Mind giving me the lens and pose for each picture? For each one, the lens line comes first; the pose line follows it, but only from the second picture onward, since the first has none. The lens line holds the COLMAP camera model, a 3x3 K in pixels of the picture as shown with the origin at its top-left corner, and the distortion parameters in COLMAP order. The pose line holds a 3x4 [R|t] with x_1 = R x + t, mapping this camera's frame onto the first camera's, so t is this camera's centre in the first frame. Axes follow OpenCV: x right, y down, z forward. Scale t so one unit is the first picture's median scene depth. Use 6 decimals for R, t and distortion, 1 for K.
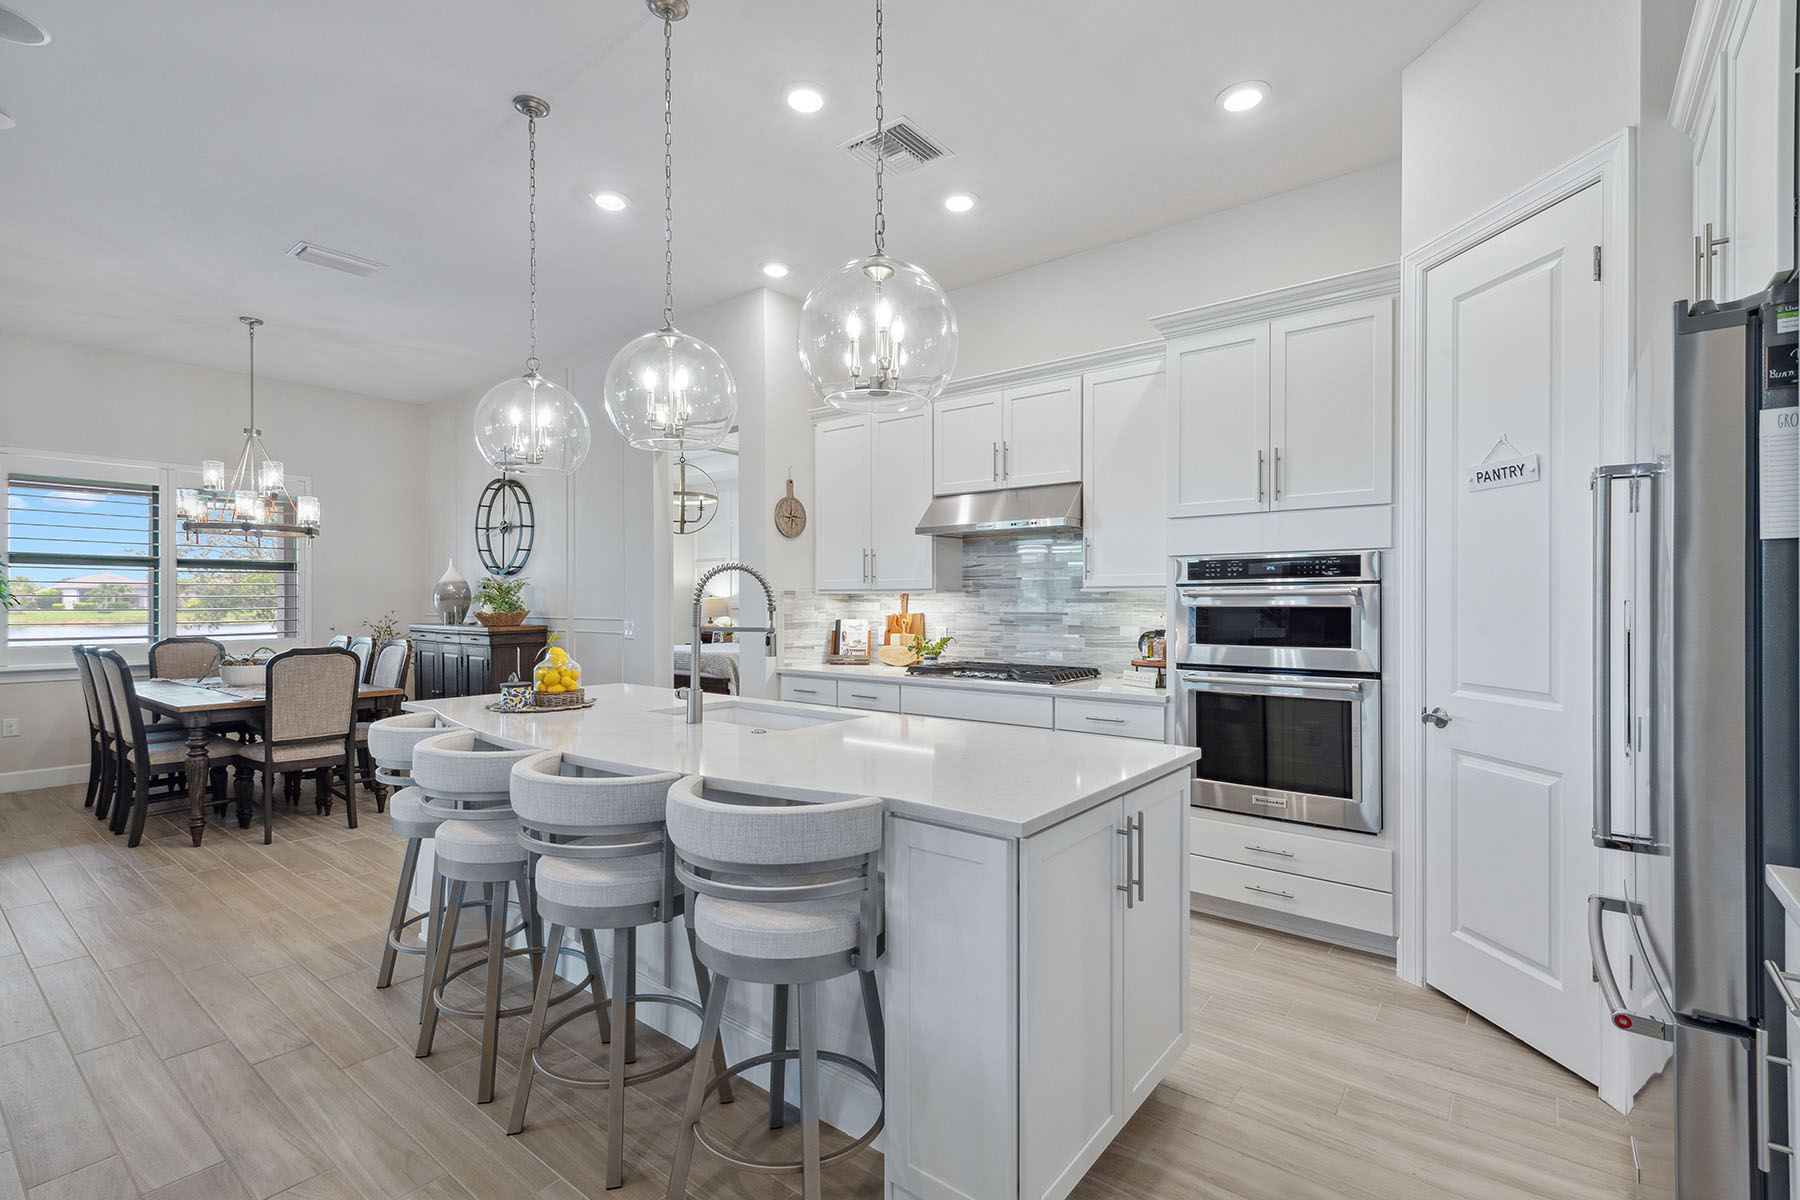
lens RADIAL K [[811.7, 0, 896.5], [0, 811.7, 602.2], [0, 0, 1]] dist [0.018068, -0.003969]
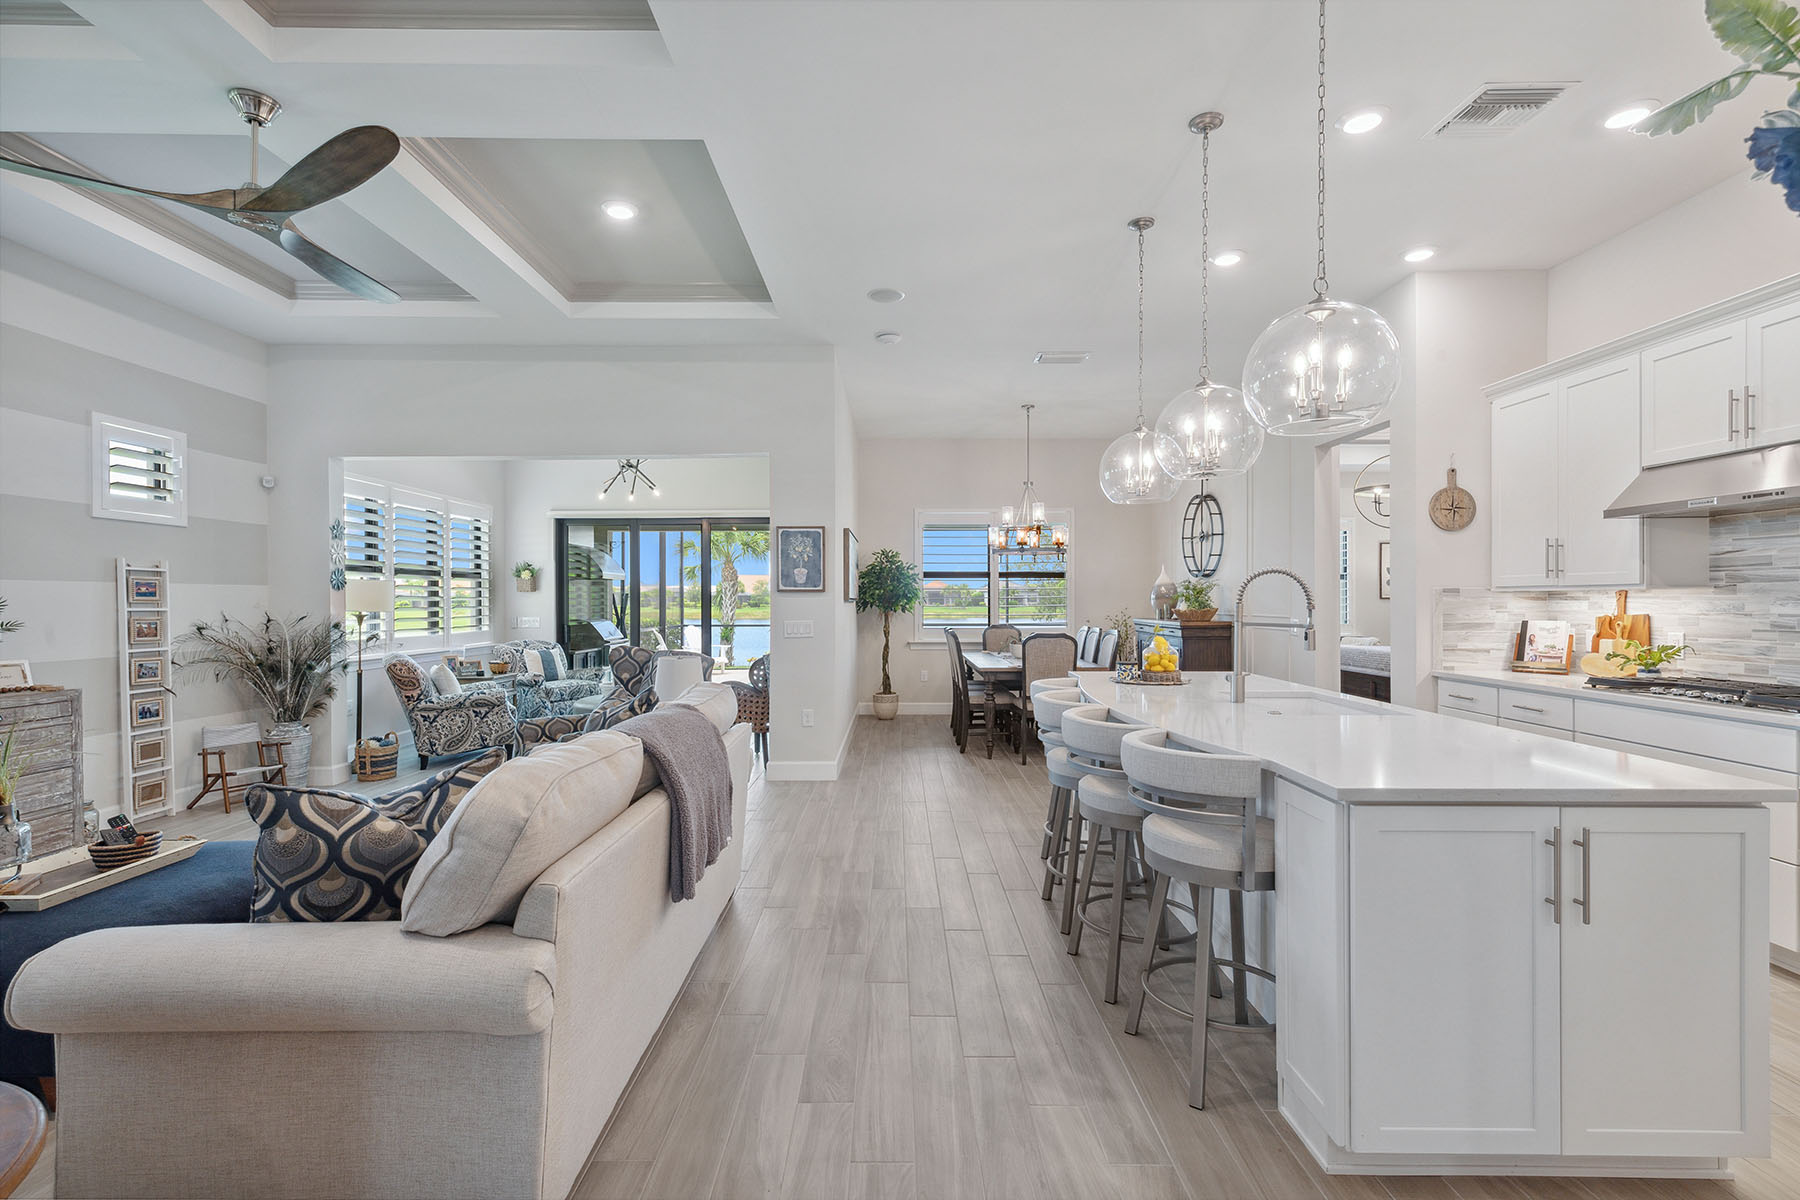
lens RADIAL K [[811.7, 0, 899.4], [0, 811.7, 602.5], [0, 0, 1]] dist [0.018068, -0.003969]
pose [[0.621660, 0.000049, -0.783287, 0.228075], [0.001911, 0.999997, 0.001579, -0.000655], [0.783285, -0.002478, 0.621658, -0.079795]]
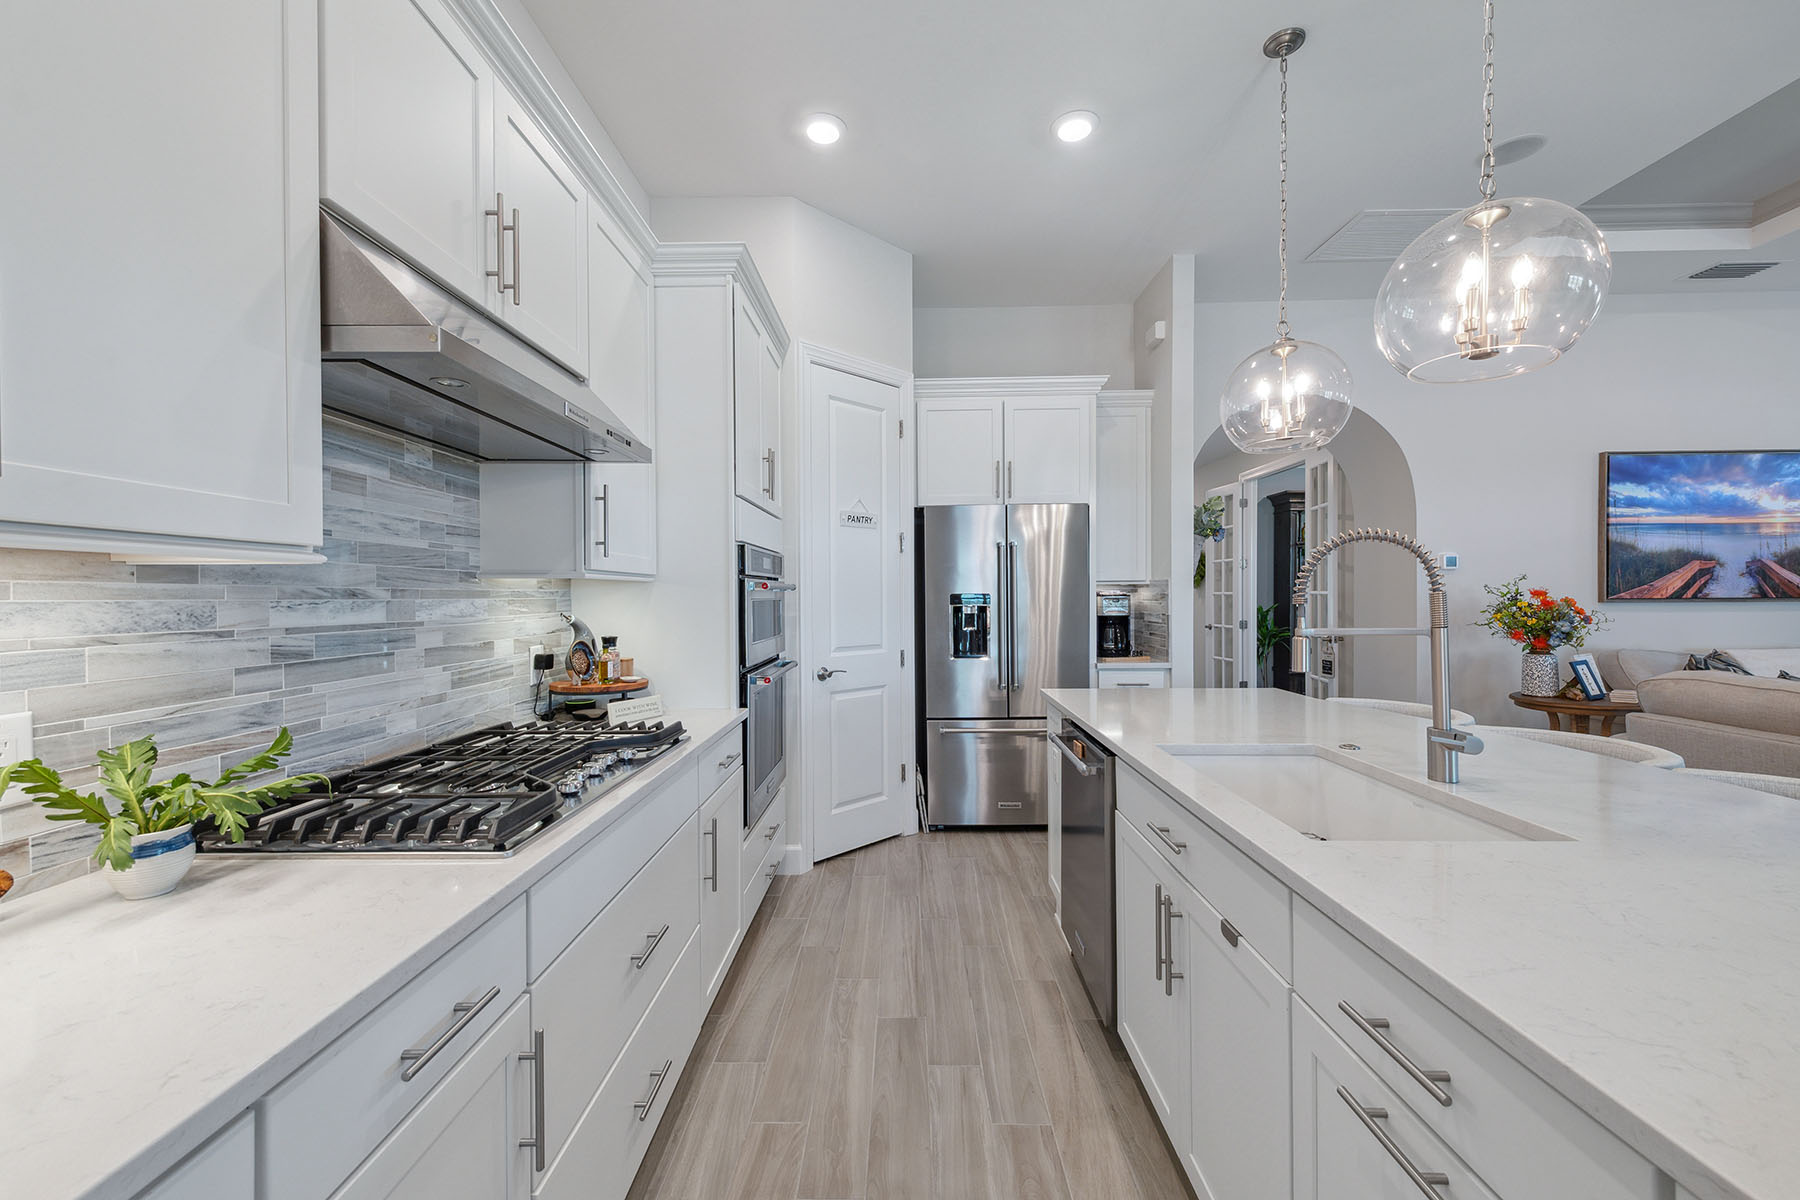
lens RADIAL K [[705.8, 0, 895.1], [0, 705.8, 602.4], [0, 0, 1]] dist [0.013712, -0.002454]
pose [[-0.605884, -0.002556, 0.795549, -0.257438], [0.007634, 0.999930, 0.009026, 0.001123], [-0.795517, 0.011542, -0.605822, 1.006165]]
